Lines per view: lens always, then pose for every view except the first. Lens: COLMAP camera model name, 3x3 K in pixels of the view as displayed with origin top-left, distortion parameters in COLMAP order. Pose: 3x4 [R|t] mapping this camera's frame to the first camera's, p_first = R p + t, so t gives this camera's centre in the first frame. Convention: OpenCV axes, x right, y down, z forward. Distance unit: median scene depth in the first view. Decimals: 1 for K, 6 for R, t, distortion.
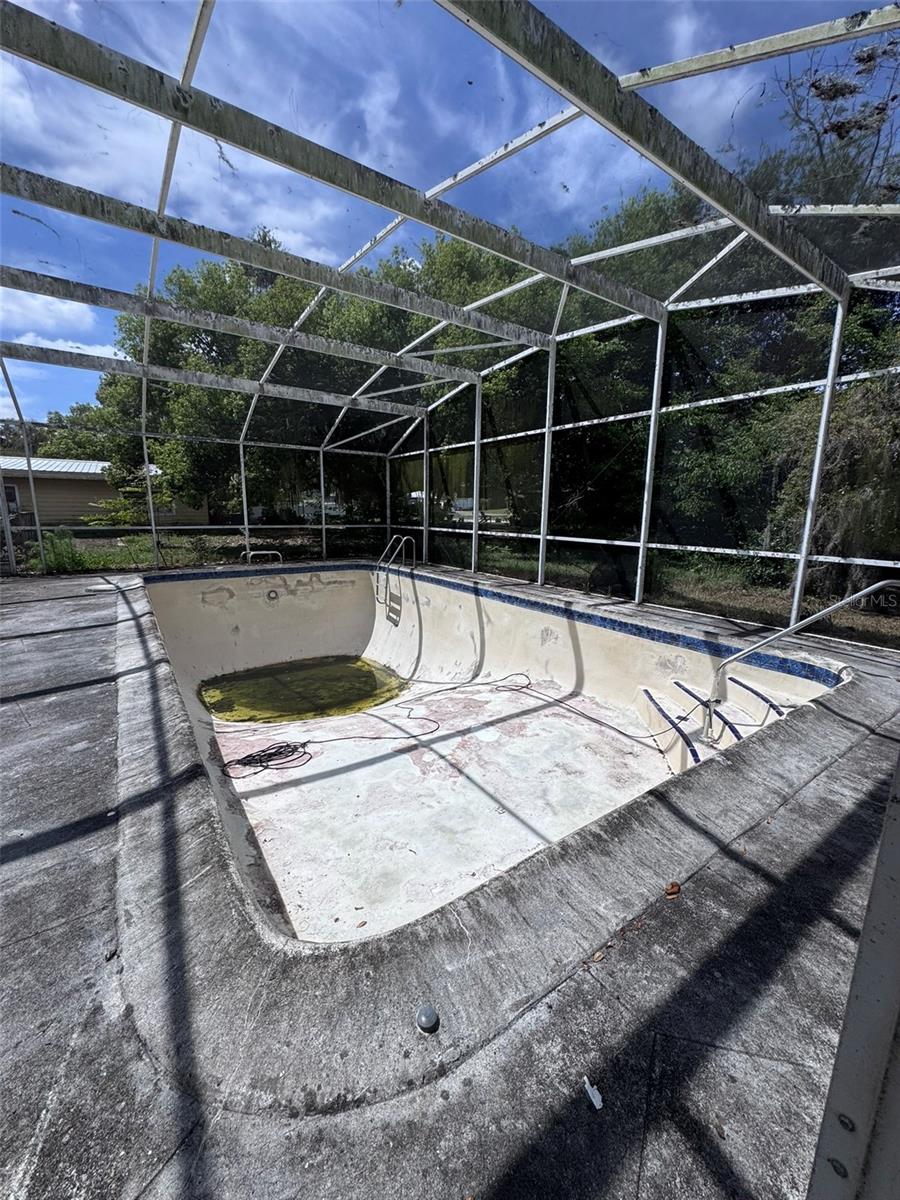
lens RADIAL K [[479.3, 0, 449.9], [0, 479.3, 596.7], [0, 0, 1]] dist [-0.000268, 0.000040]
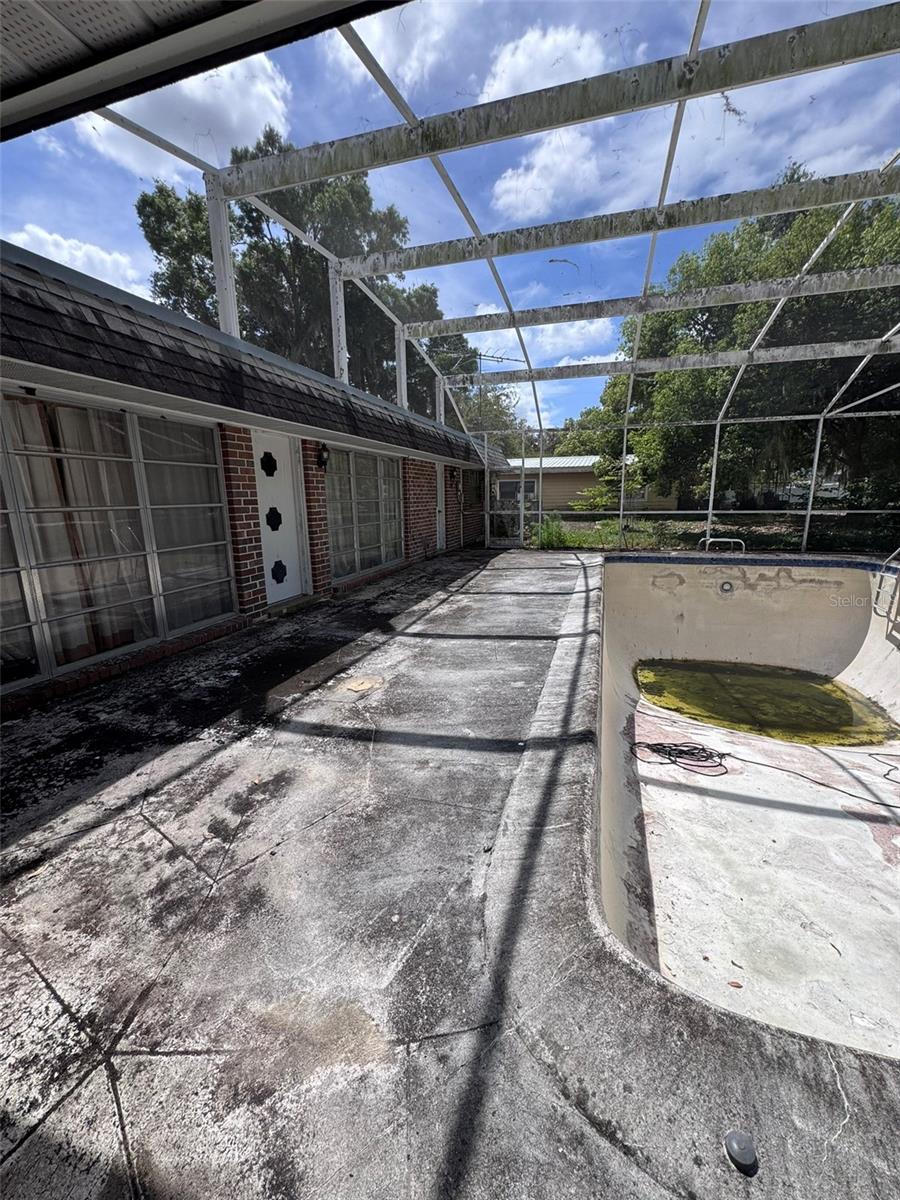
lens RADIAL K [[479.3, 0, 450.0], [0, 479.3, 597.7], [0, 0, 1]] dist [-0.000268, 0.000040]
pose [[0.617195, 0.141798, -0.773927, 0.031444], [-0.117717, 0.989197, 0.087362, -0.001861], [0.777954, 0.037186, 0.627220, 0.028677]]
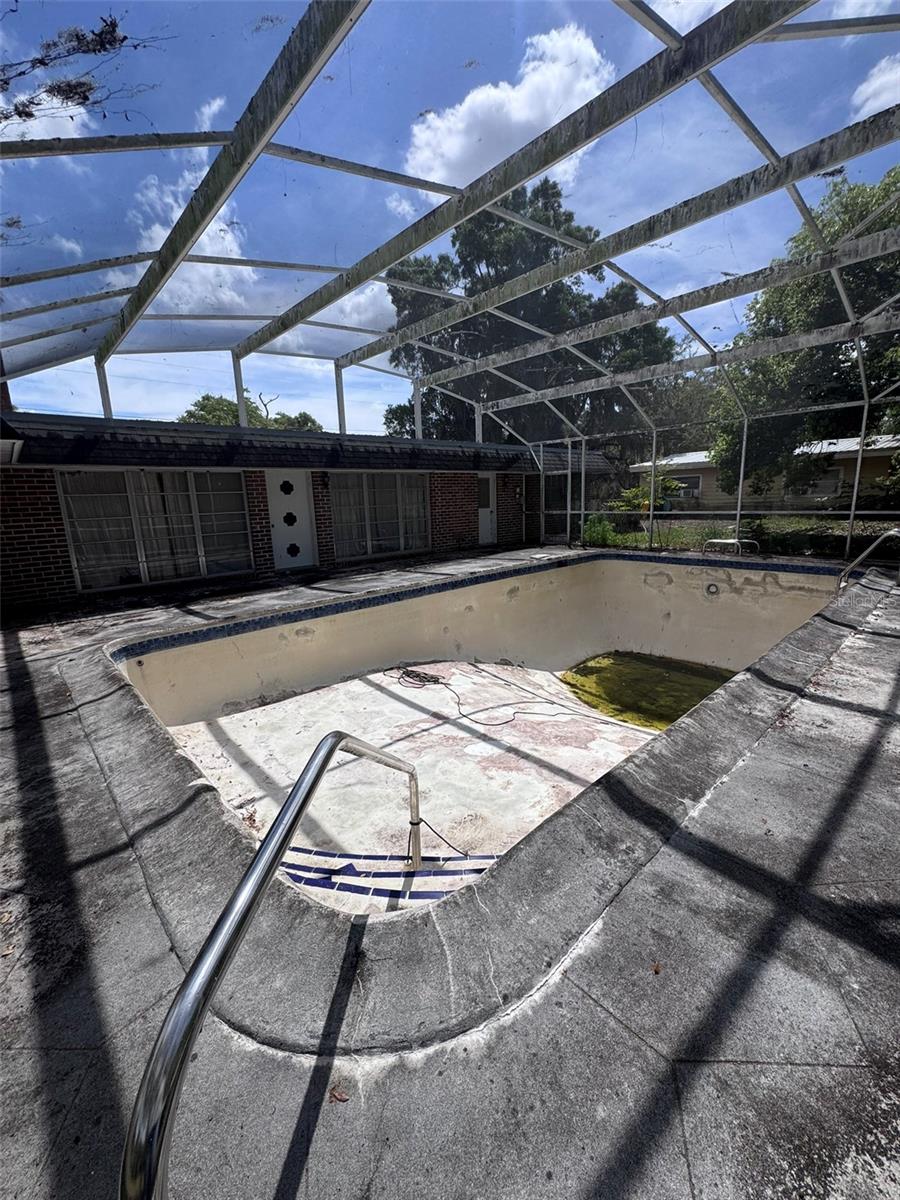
lens RADIAL K [[479.3, 0, 449.4], [0, 479.3, 597.5], [0, 0, 1]] dist [-0.000268, 0.000040]
pose [[0.134731, 0.183917, -0.973664, 0.878287], [-0.140636, 0.976225, 0.164941, -0.133004], [0.980851, 0.114709, 0.157393, 0.738386]]
